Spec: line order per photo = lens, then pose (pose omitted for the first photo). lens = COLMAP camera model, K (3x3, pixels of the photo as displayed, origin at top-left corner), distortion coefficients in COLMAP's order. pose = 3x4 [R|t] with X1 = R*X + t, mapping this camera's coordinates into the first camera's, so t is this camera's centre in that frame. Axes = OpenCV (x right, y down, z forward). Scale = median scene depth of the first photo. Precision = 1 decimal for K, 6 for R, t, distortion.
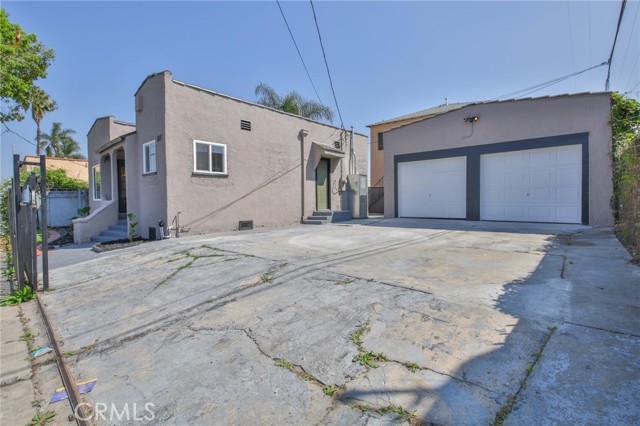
lens RADIAL K [[286.9, 0, 319.5], [0, 286.9, 209.8], [0, 0, 1]] dist [-0.001795, -0.011885]
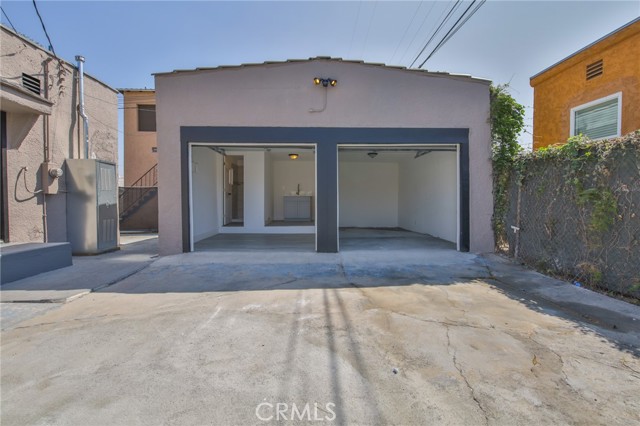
lens RADIAL K [[286.9, 0, 319.5], [0, 286.9, 209.8], [0, 0, 1]] dist [-0.001795, -0.011885]
pose [[0.713686, -0.006144, 0.700438, 0.071412], [0.016079, 0.999842, -0.007613, -0.032283], [-0.700281, 0.016695, 0.713672, 0.409832]]
